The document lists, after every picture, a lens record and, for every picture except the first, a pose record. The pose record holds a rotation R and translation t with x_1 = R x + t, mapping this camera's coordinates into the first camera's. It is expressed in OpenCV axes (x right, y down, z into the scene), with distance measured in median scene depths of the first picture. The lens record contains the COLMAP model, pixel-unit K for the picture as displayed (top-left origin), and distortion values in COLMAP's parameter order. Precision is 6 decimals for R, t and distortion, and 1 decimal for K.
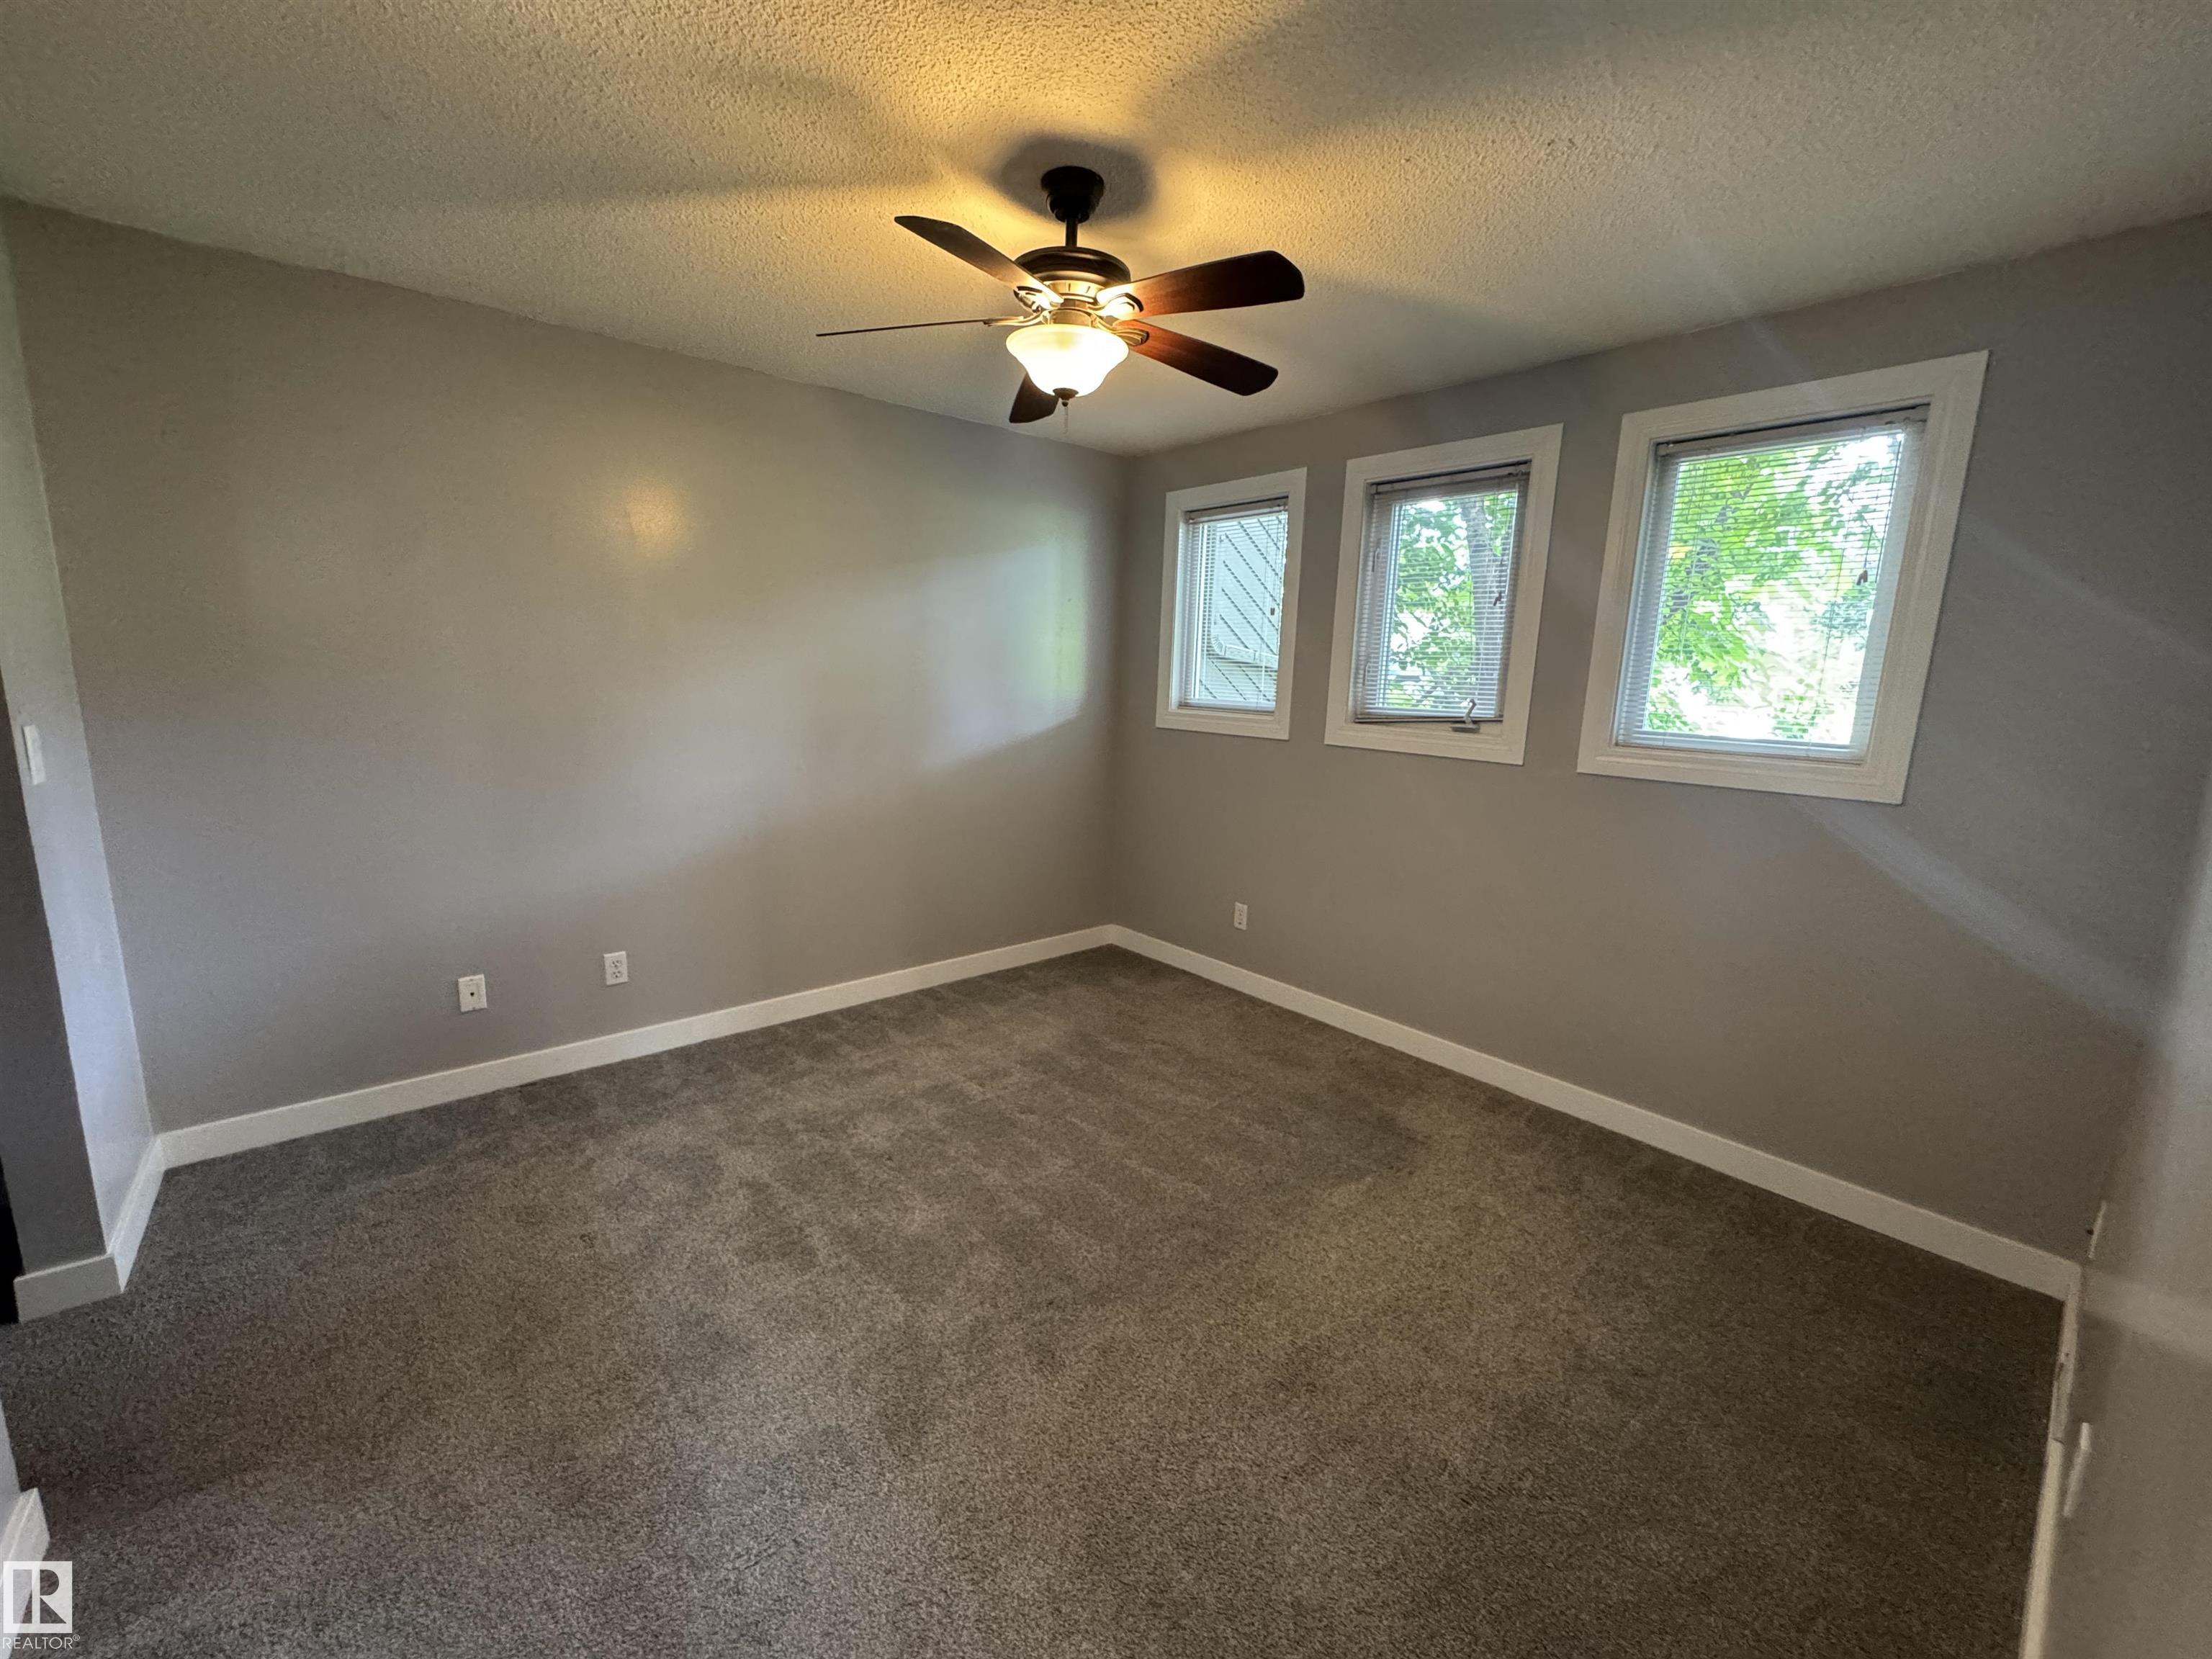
lens RADIAL K [[878.3, 0, 1106.0], [0, 878.3, 829.5], [0, 0, 1]] dist [-0.003106, 0.000450]
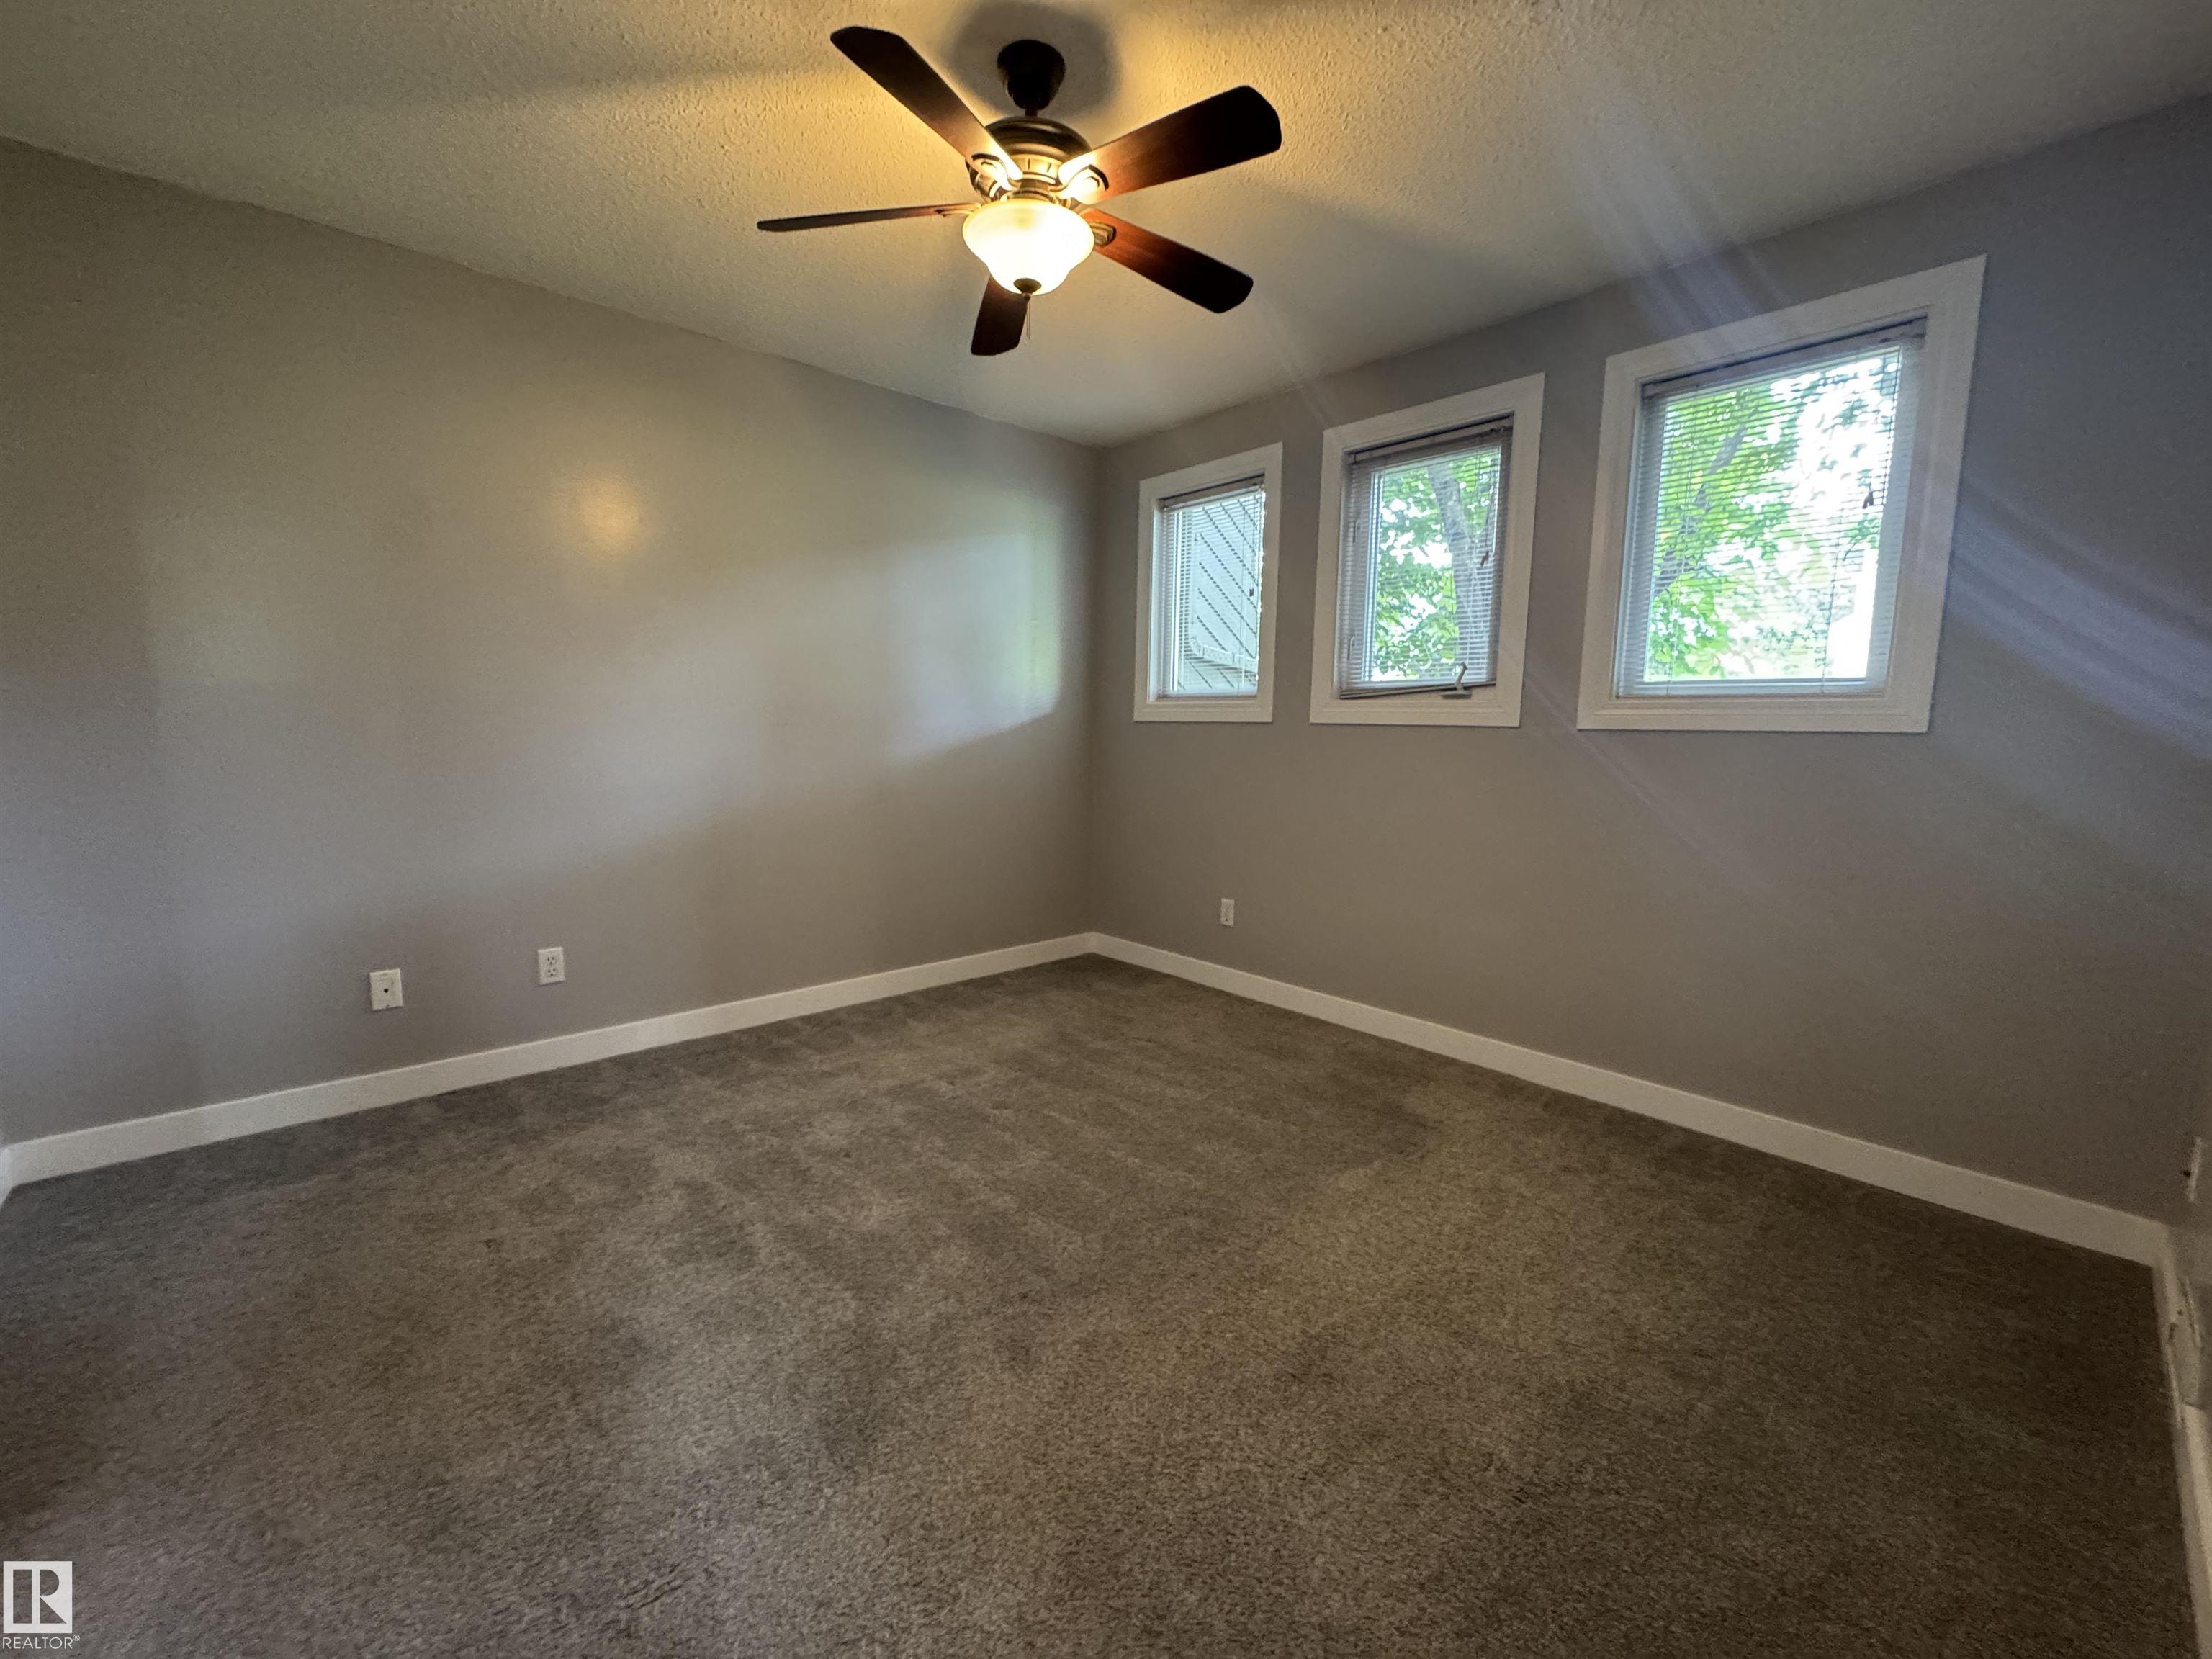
lens RADIAL K [[878.3, 0, 1106.0], [0, 878.3, 829.5], [0, 0, 1]] dist [-0.003106, 0.000450]
pose [[0.999597, -0.018197, 0.021805, 0.005530], [0.019477, 0.998010, -0.059975, 0.109378], [-0.020671, 0.060375, 0.997962, 0.085006]]
